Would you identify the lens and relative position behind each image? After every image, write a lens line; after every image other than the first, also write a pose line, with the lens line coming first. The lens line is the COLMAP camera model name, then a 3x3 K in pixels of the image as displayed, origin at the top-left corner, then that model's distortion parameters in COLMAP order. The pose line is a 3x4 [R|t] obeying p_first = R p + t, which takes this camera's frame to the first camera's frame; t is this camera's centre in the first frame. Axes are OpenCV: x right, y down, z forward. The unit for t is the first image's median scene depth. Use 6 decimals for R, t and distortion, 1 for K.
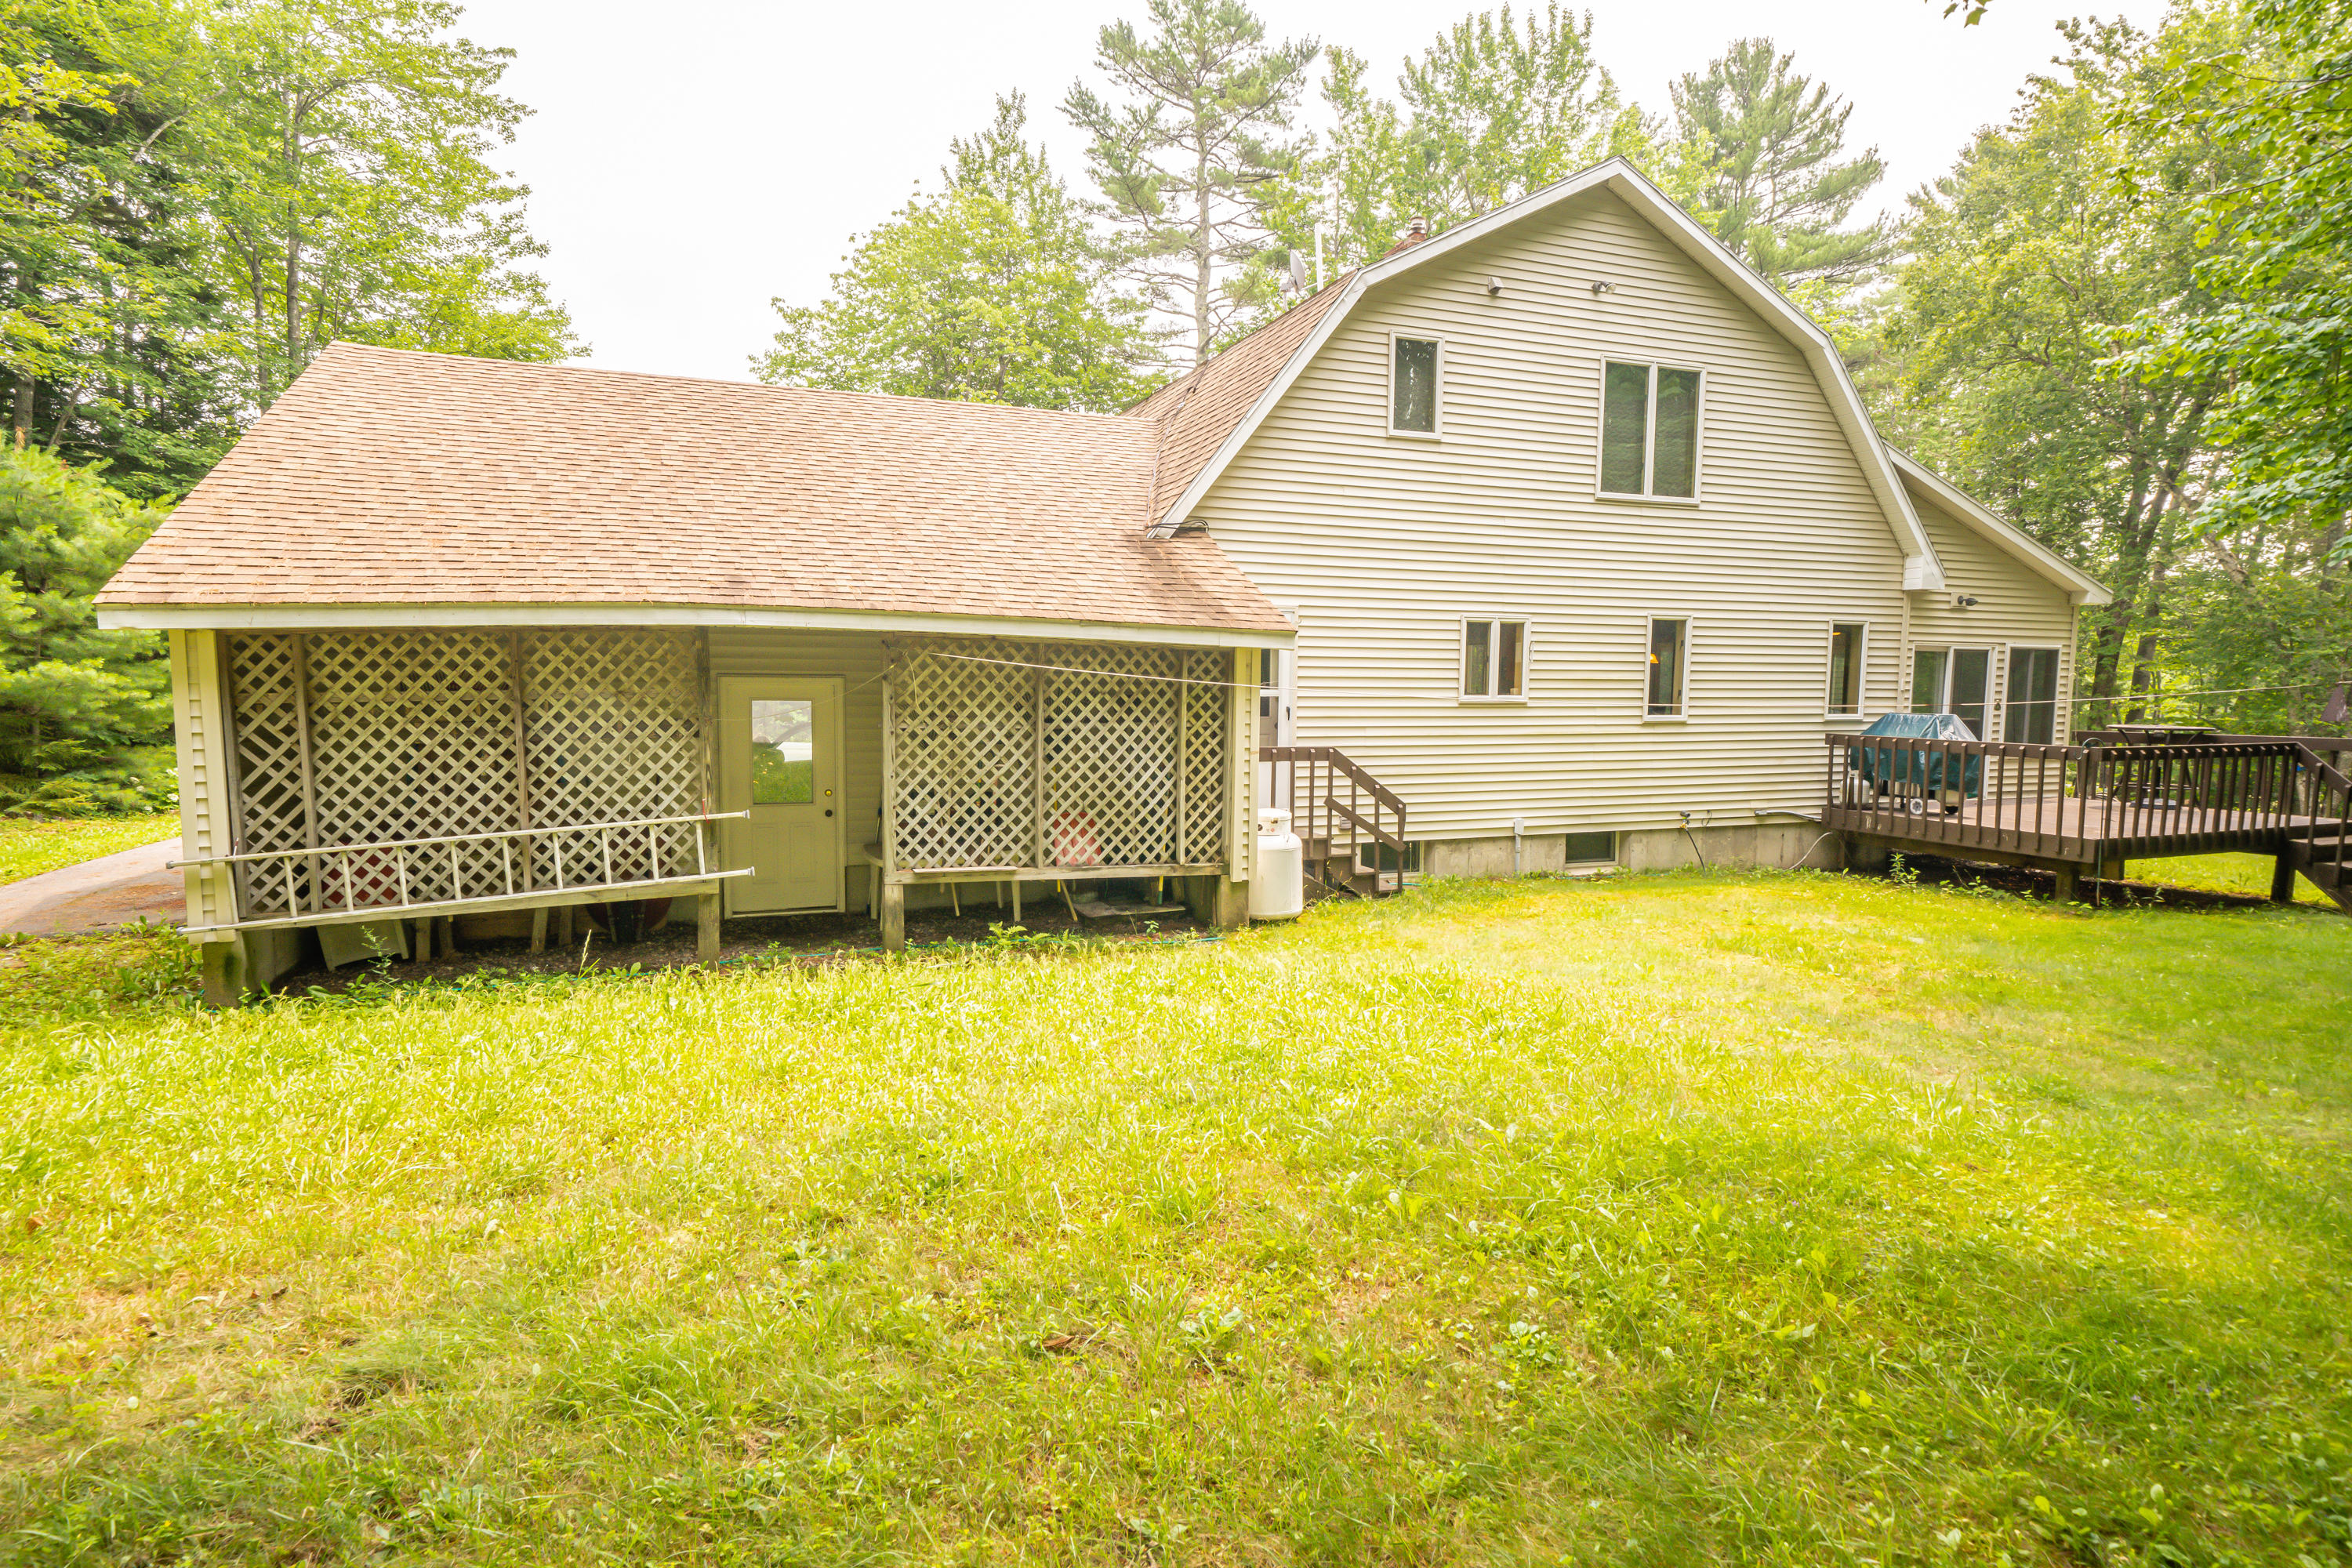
lens RADIAL K [[1215.3, 0, 1177.5], [0, 1215.3, 777.2], [0, 0, 1]] dist [0.001798, 0.000455]
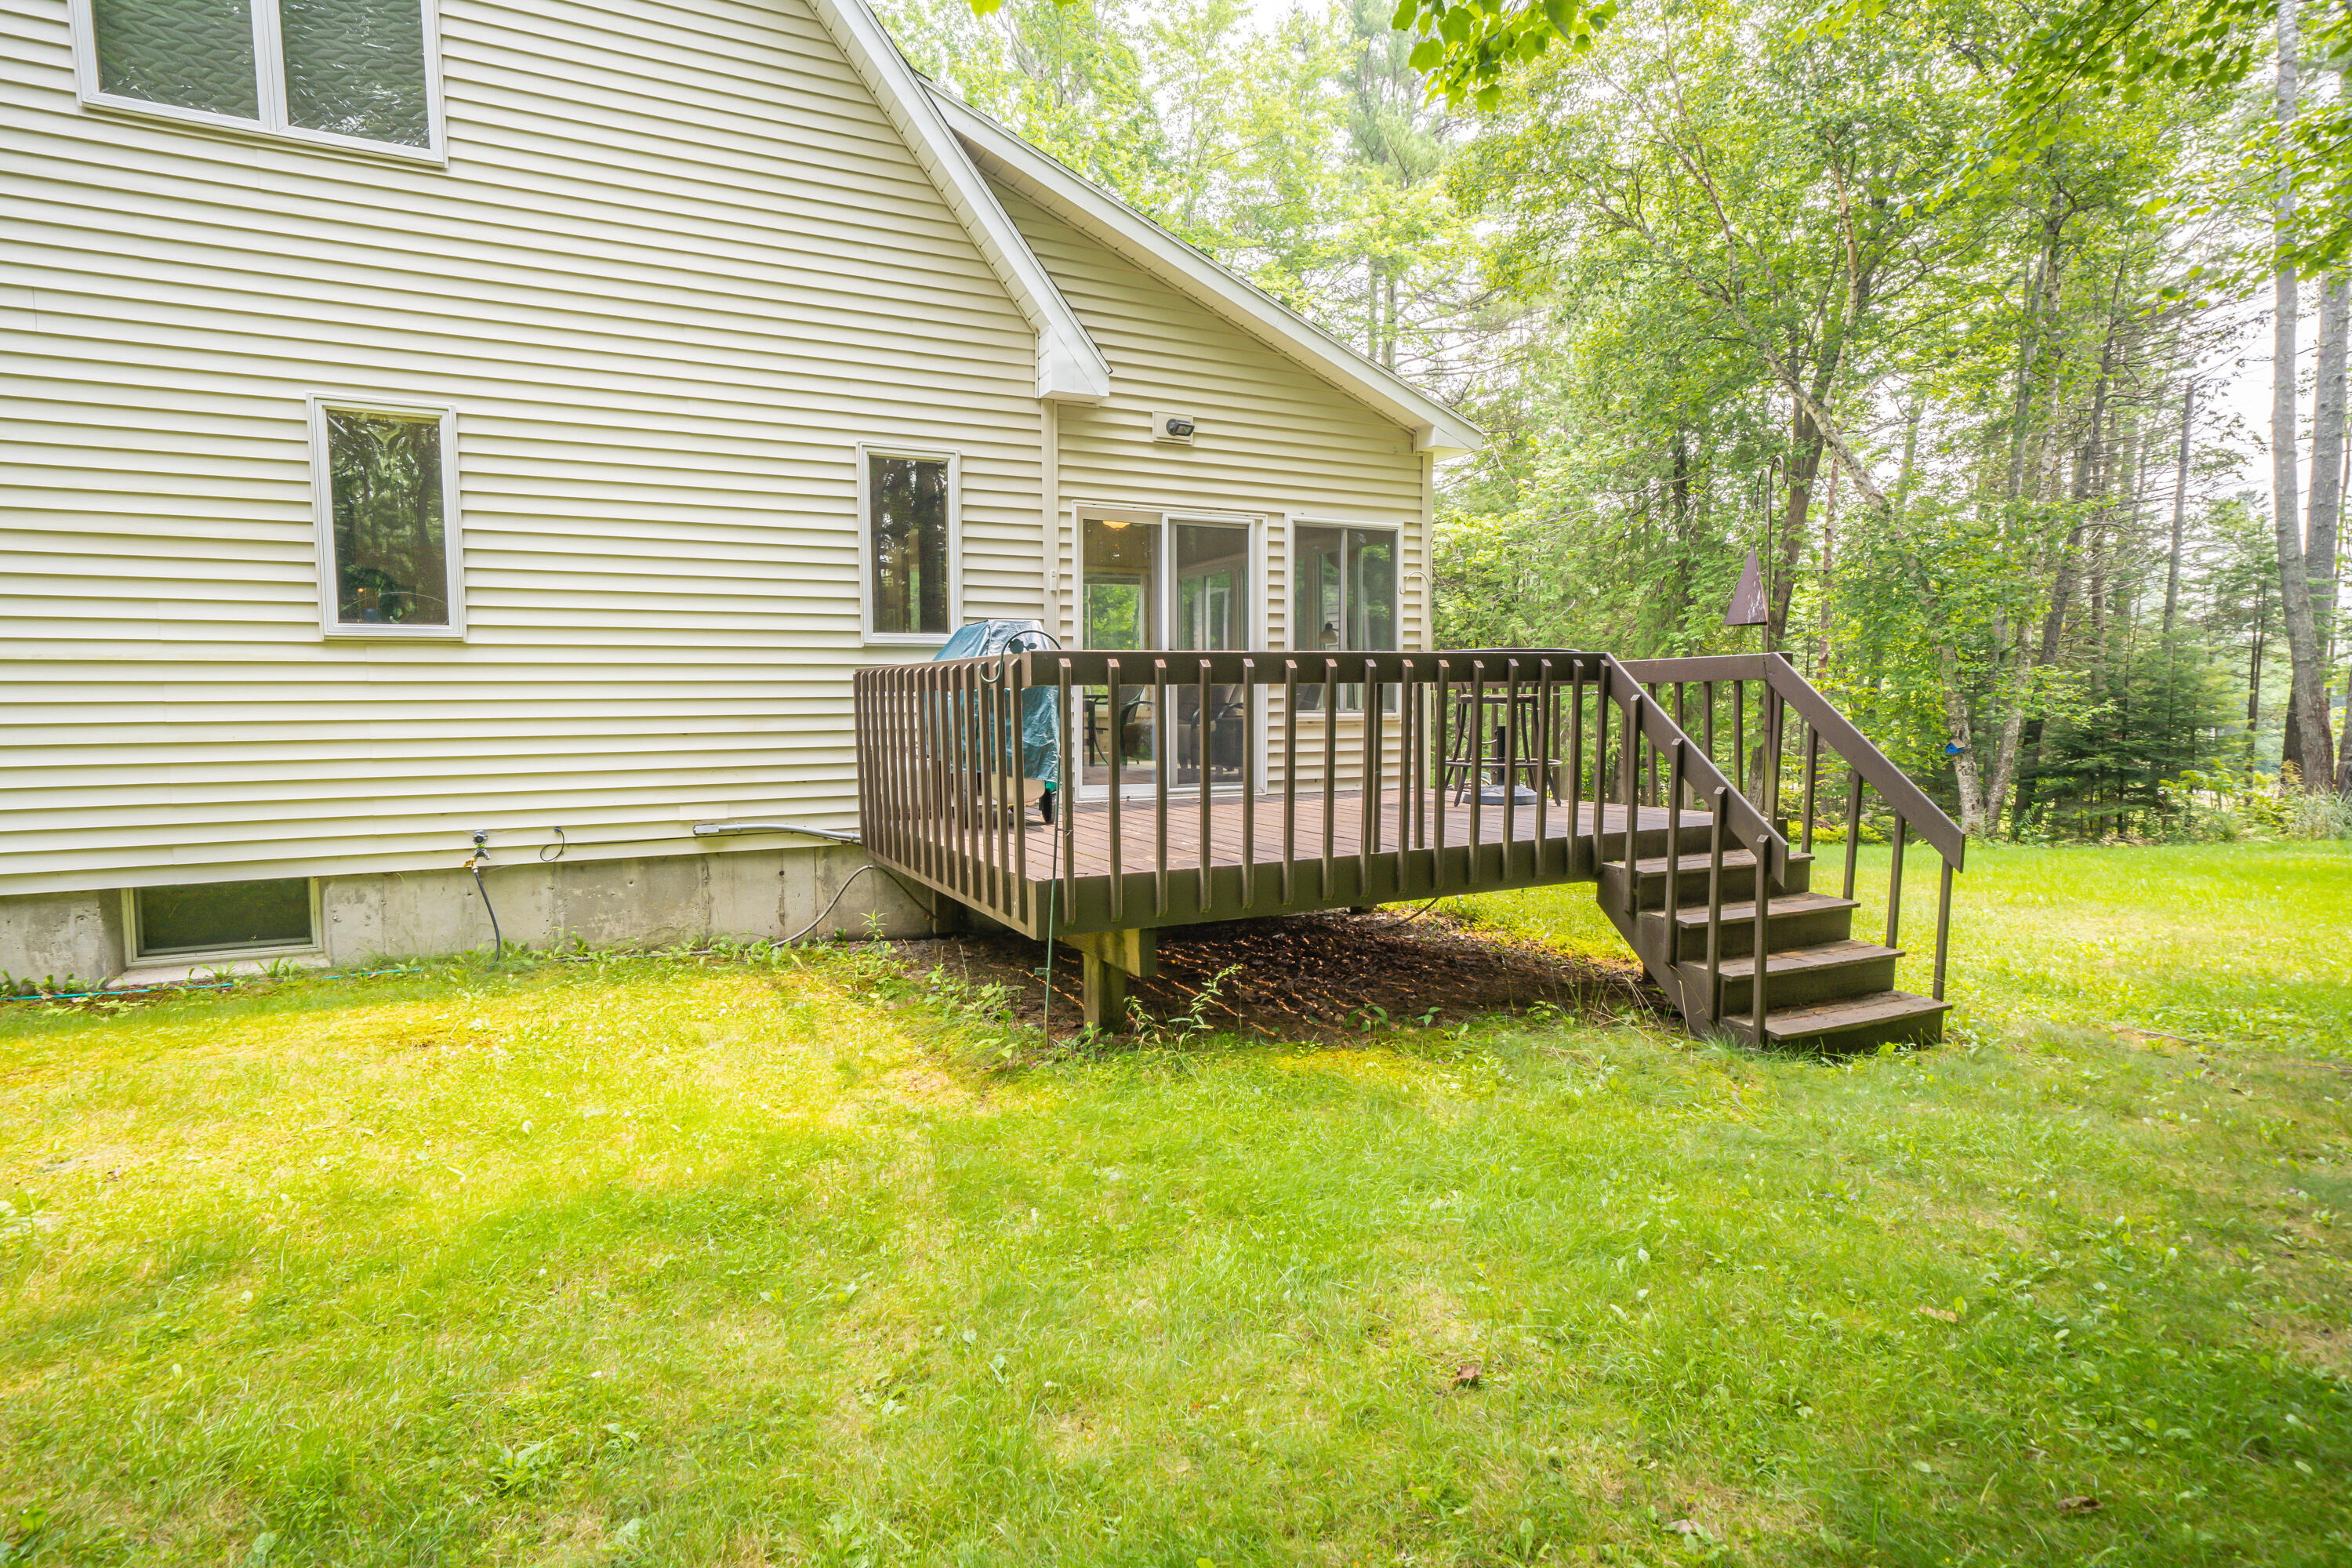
lens RADIAL K [[1215.3, 0, 1175.7], [0, 1215.3, 795.5], [0, 0, 1]] dist [0.001798, 0.000455]
pose [[0.993707, -0.023535, 0.109509, 0.606277], [0.023573, 0.999722, 0.000946, 0.018989], [-0.109501, 0.001642, 0.993985, 0.480948]]
